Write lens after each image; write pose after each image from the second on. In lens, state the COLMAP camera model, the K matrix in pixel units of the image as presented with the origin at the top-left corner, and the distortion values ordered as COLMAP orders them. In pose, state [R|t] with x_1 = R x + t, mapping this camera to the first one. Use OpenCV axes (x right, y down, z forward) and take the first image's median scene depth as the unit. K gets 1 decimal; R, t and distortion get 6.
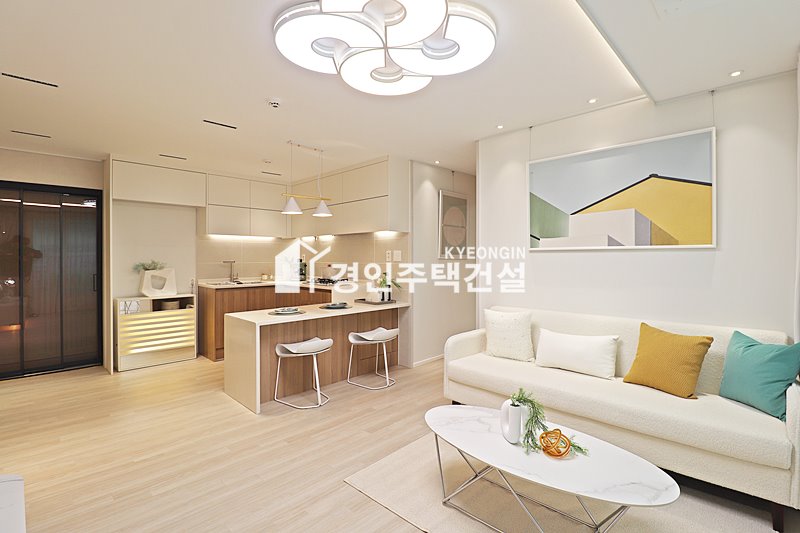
lens RADIAL K [[373.1, 0, 400.6], [0, 373.1, 268.4], [0, 0, 1]] dist [-0.018250, -0.004513]
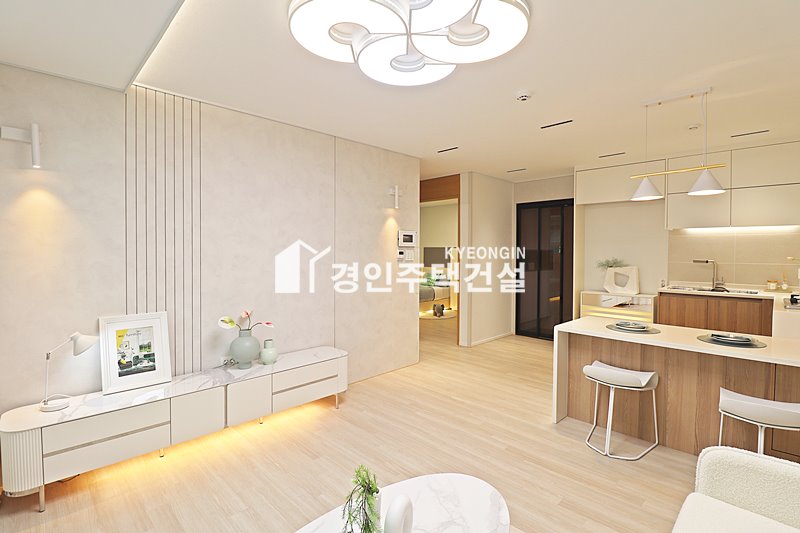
lens RADIAL K [[373.1, 0, 398.9], [0, 373.1, 263.5], [0, 0, 1]] dist [-0.018250, -0.004513]
pose [[-0.015633, 0.032079, -0.999363, 0.582268], [-0.032034, 0.998956, 0.032568, -0.031516], [0.999365, 0.032523, -0.014589, 0.645706]]
